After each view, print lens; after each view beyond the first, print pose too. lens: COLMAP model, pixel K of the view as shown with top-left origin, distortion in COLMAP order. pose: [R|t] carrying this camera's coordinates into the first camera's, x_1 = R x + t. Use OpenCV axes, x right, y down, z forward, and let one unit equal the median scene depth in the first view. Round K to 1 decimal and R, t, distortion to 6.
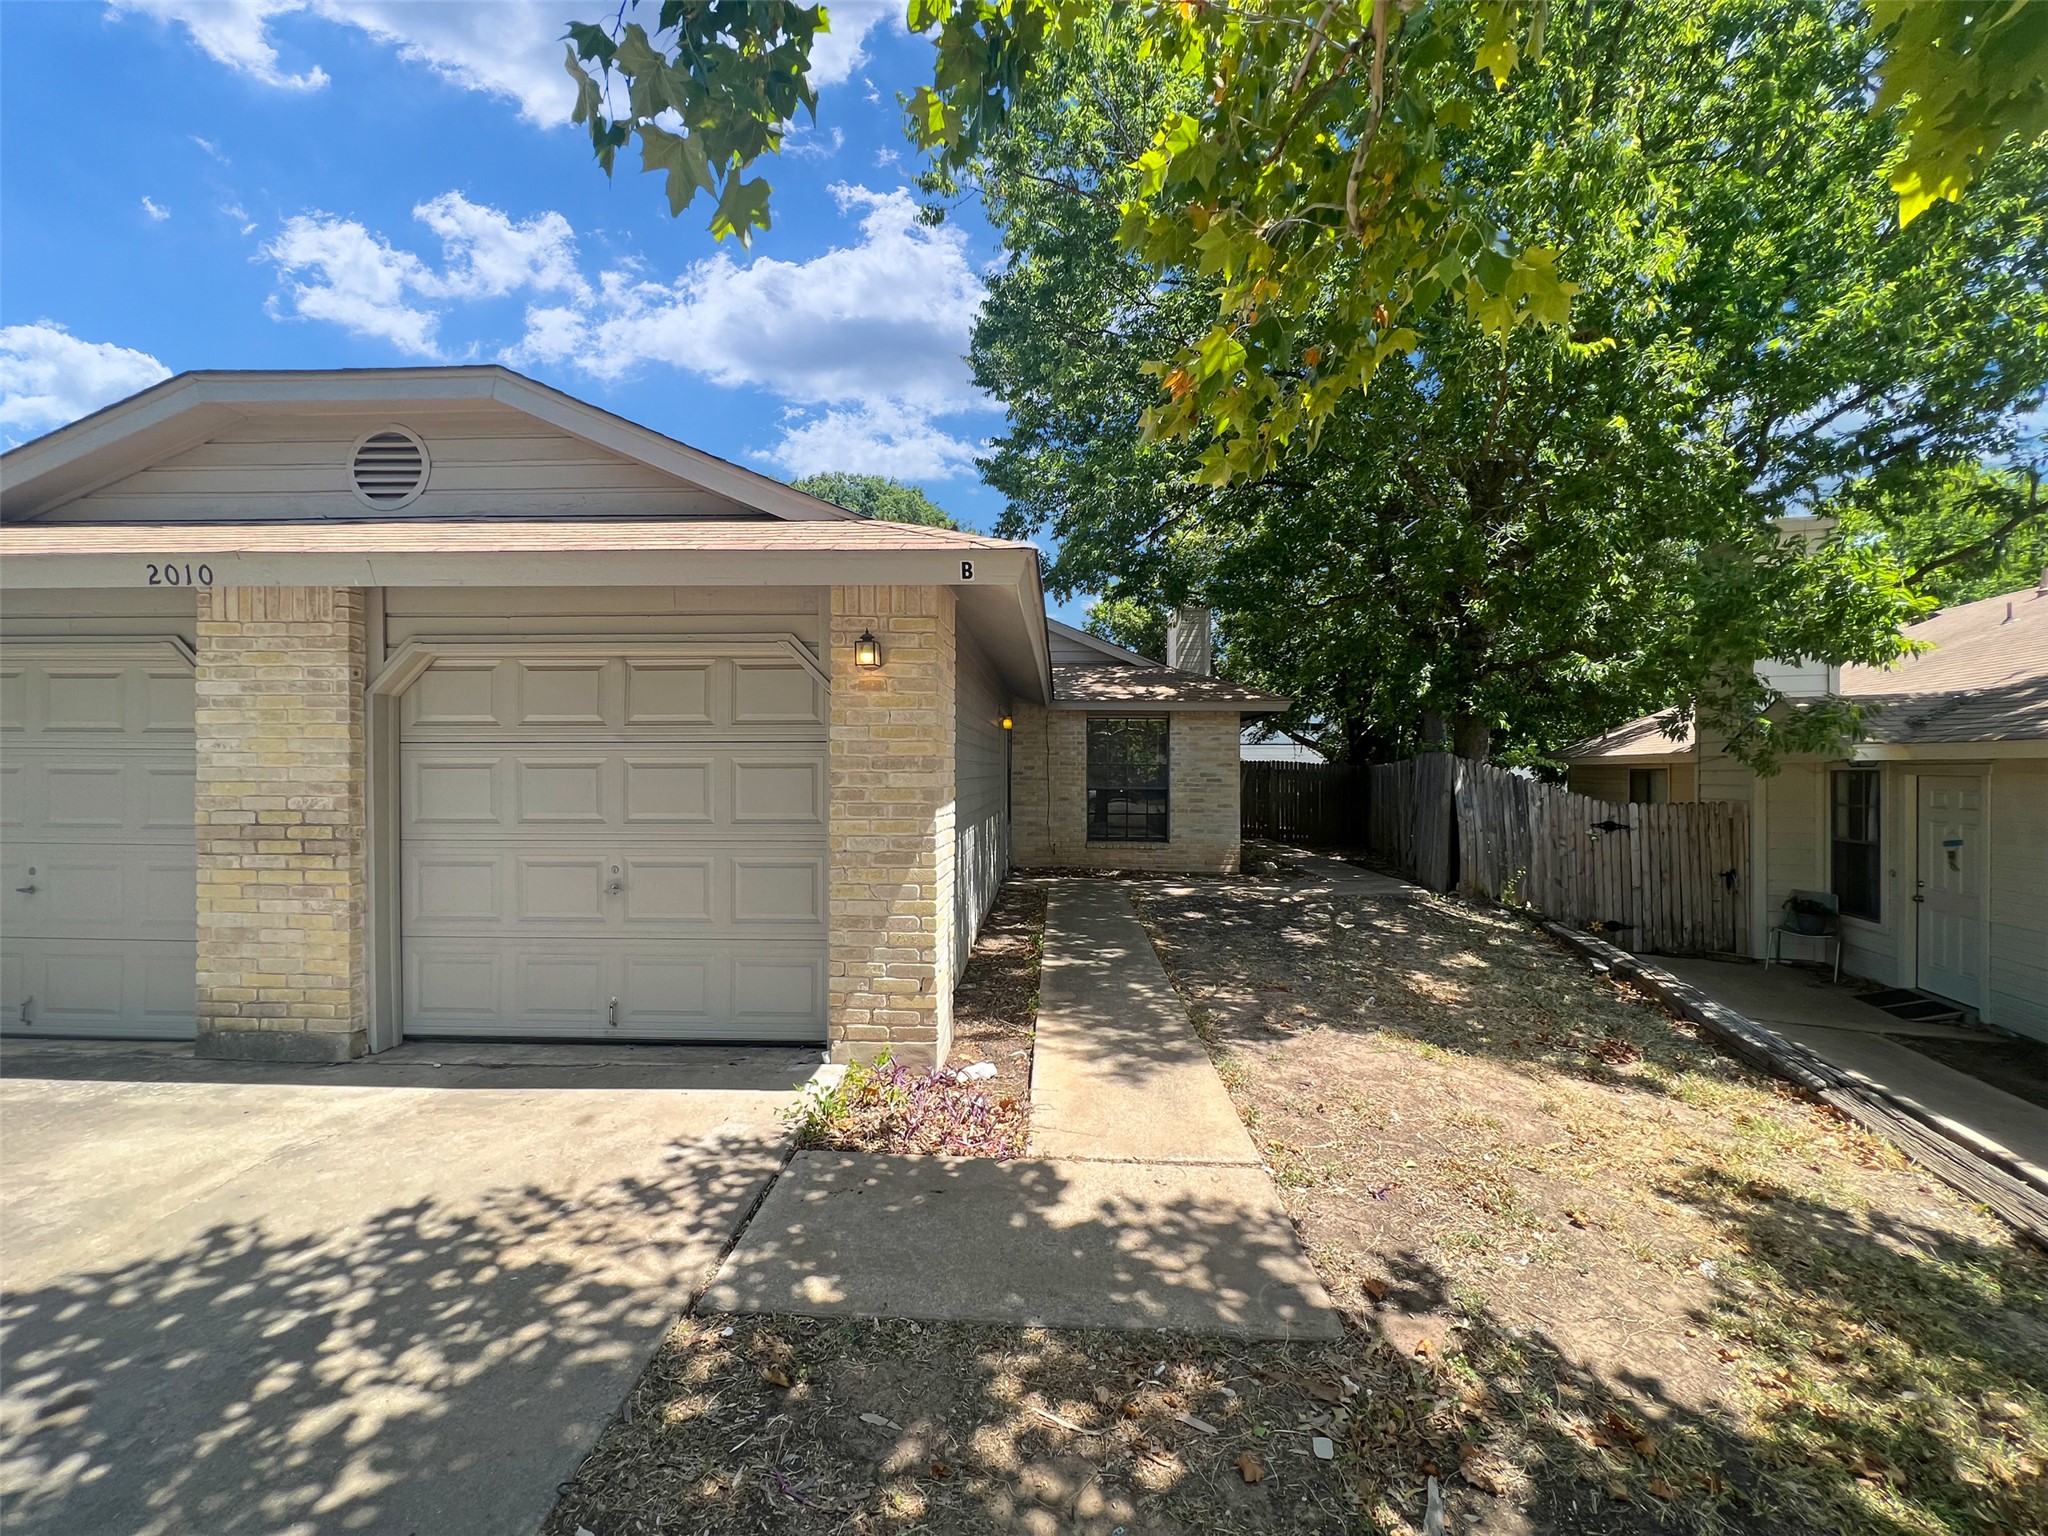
lens RADIAL K [[826.8, 0, 935.7], [0, 826.8, 764.1], [0, 0, 1]] dist [-0.000251, -0.000106]
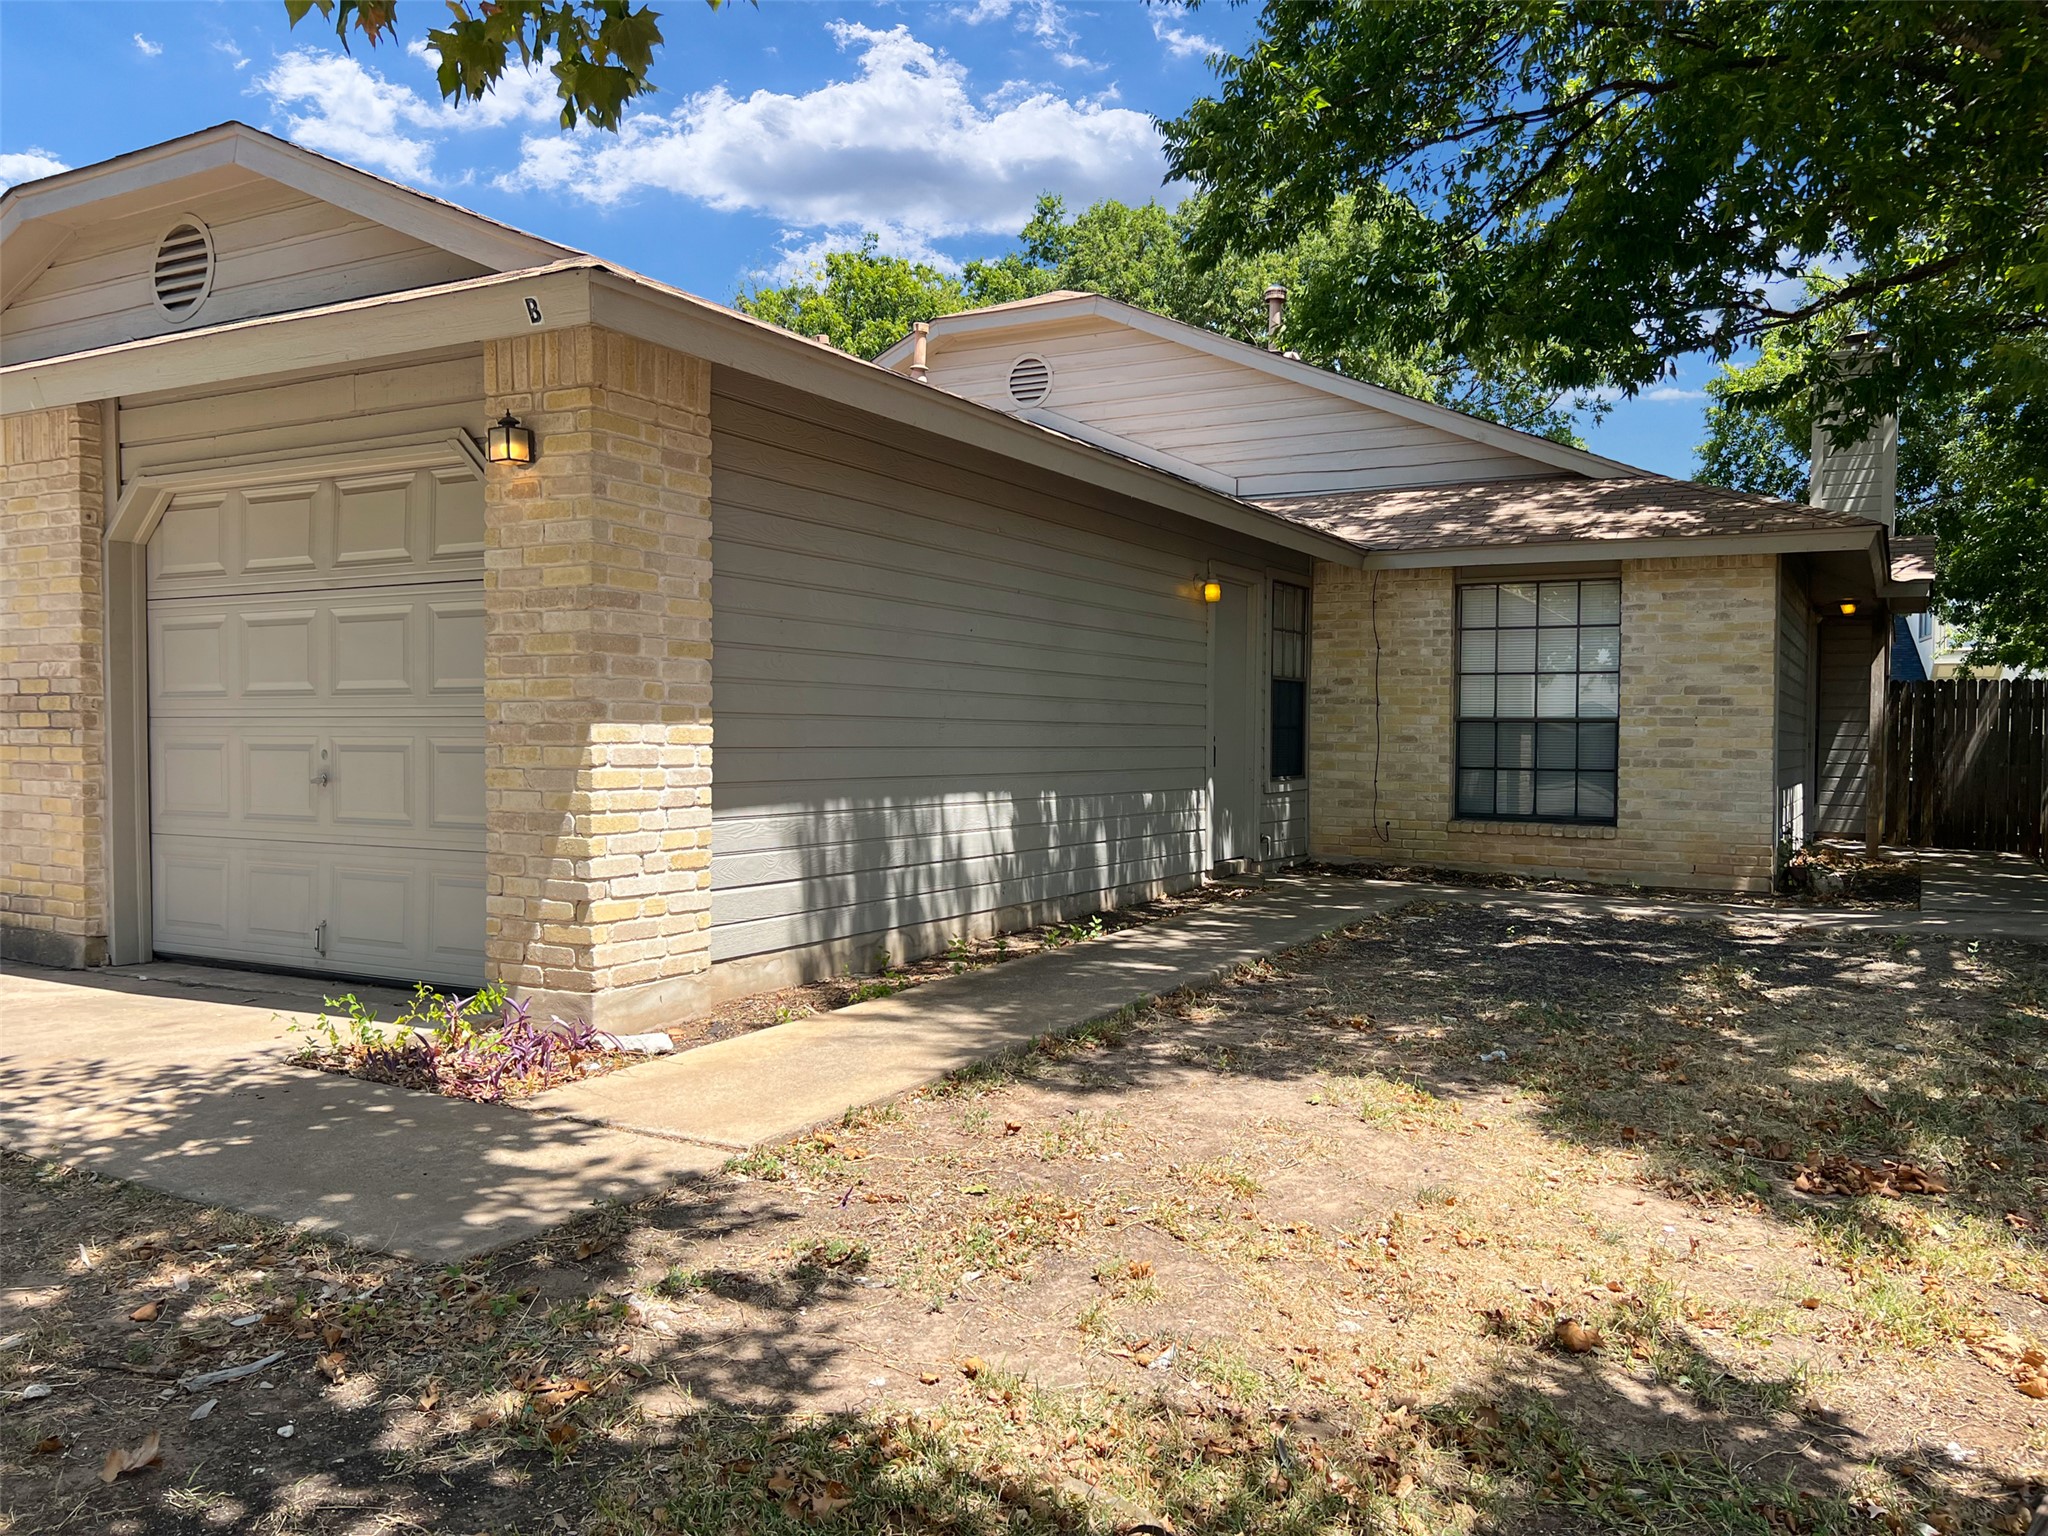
lens RADIAL K [[1591.5, 0, 1000.7], [0, 1591.5, 798.0], [0, 0, 1]] dist [0.022406, -0.031091]
pose [[0.893850, 0.023379, -0.447756, 0.873773], [-0.010712, 0.999468, 0.030801, 0.118239], [0.448238, -0.022735, 0.893625, -0.056303]]
